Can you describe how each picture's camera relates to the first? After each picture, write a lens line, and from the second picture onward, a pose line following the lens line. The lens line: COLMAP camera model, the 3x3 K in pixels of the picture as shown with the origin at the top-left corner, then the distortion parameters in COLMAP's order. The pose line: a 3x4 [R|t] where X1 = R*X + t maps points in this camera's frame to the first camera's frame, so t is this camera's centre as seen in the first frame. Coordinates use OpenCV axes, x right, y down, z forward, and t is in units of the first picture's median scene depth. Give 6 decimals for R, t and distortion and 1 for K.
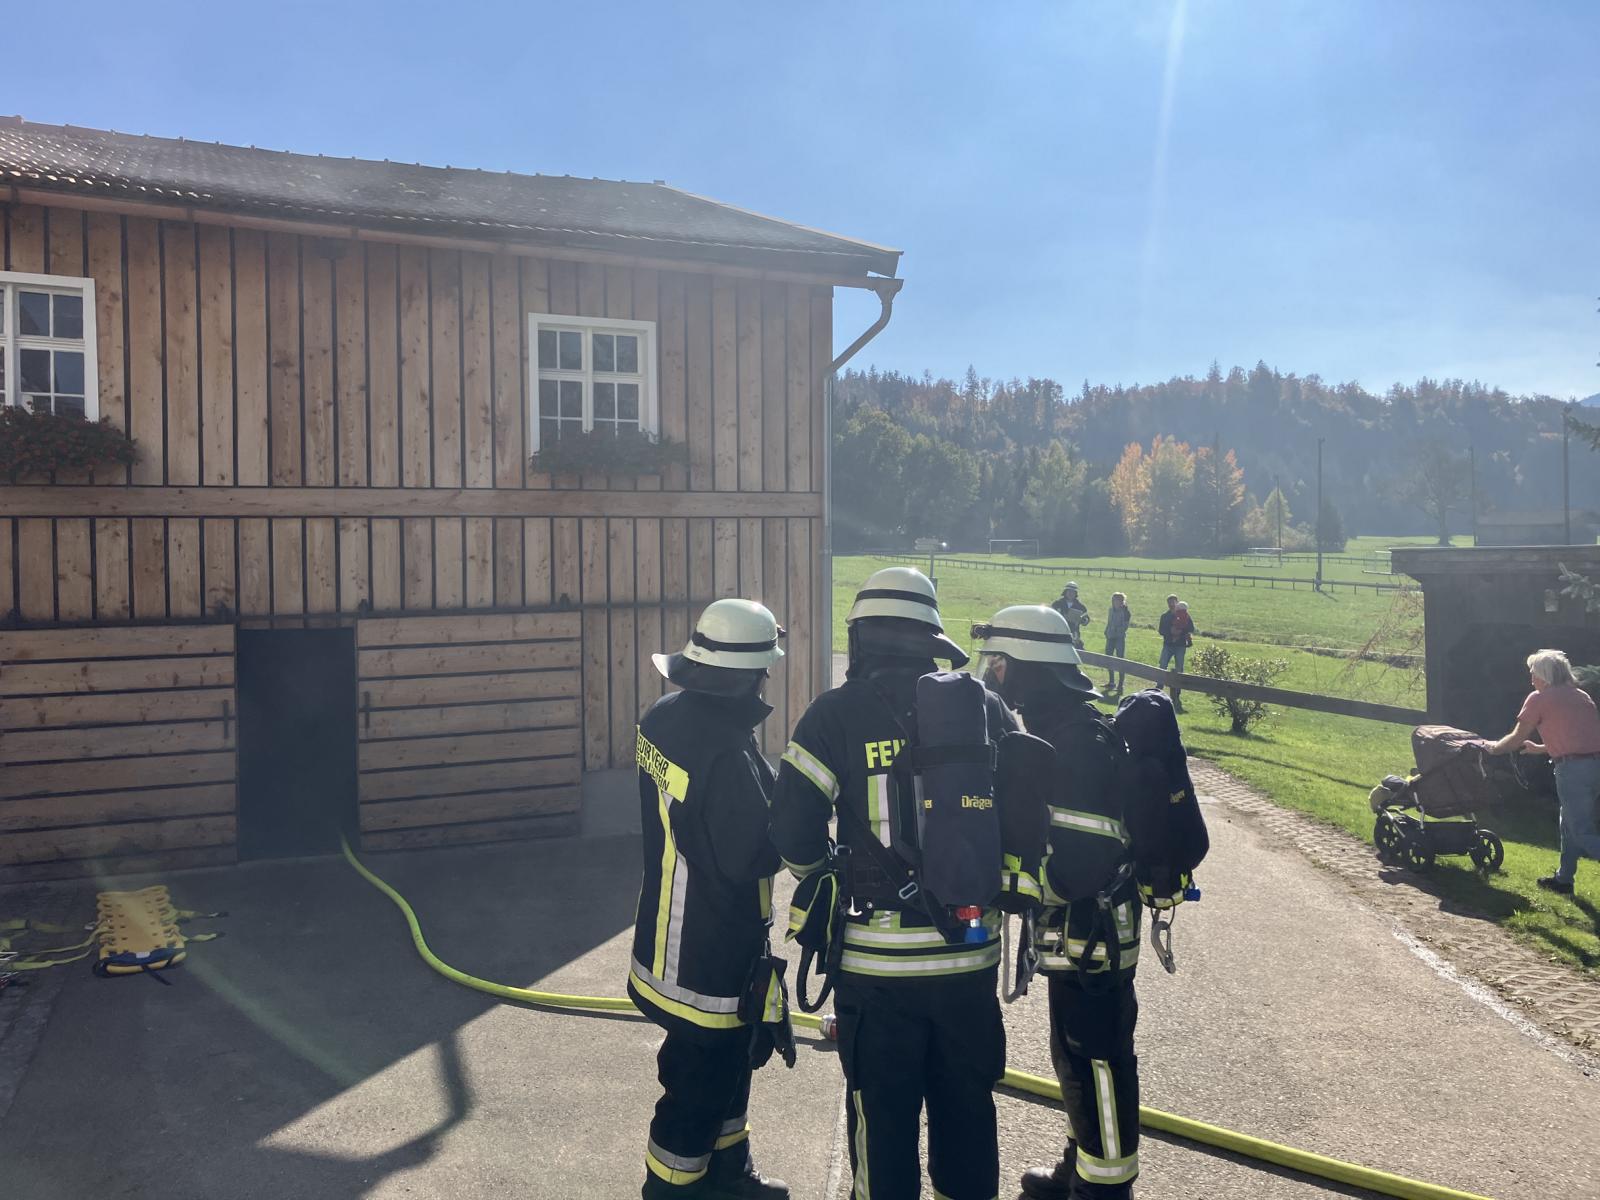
lens RADIAL K [[1314.1, 0, 767.4], [0, 1314.1, 580.8], [0, 0, 1]] dist [0.028619, -0.059959]
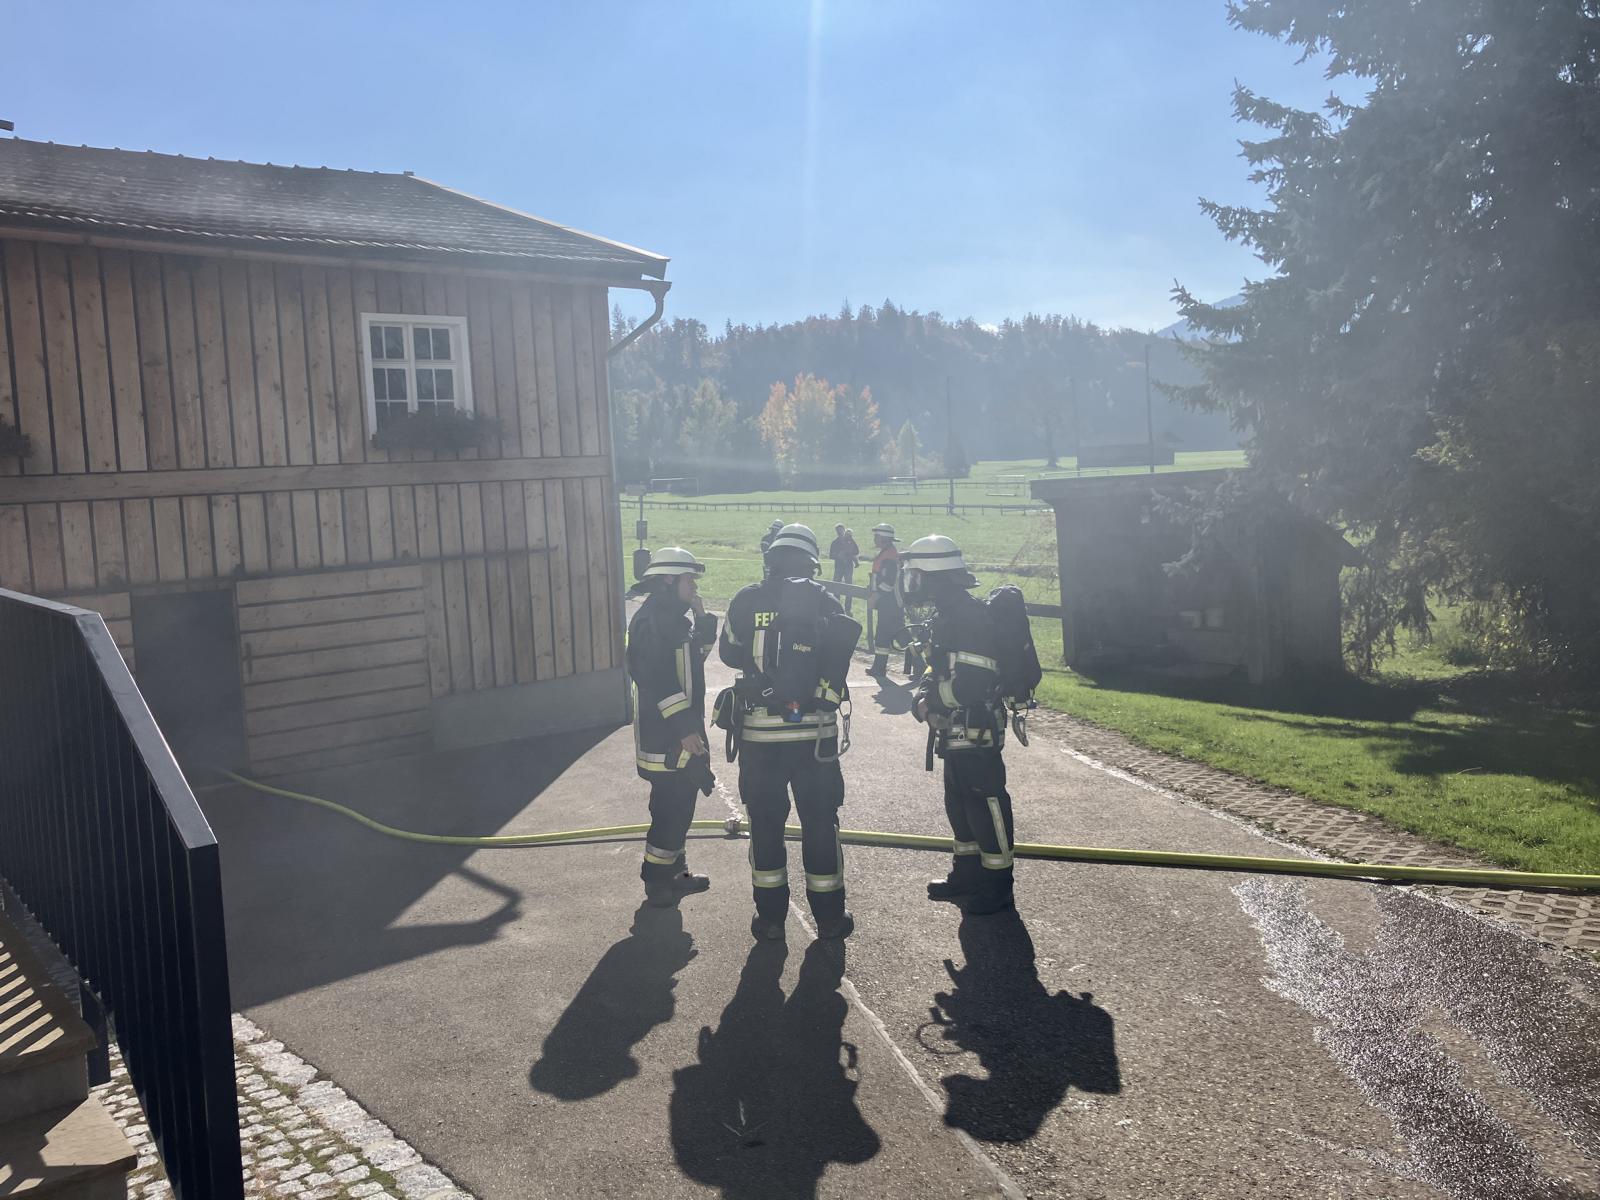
lens RADIAL K [[1314.1, 0, 767.4], [0, 1314.1, 580.8], [0, 0, 1]] dist [0.028619, -0.059959]
pose [[0.964864, -0.061176, 0.255527, -0.139129], [0.049643, 0.997446, 0.051350, -0.007252], [-0.258016, -0.036861, 0.965437, -0.221434]]
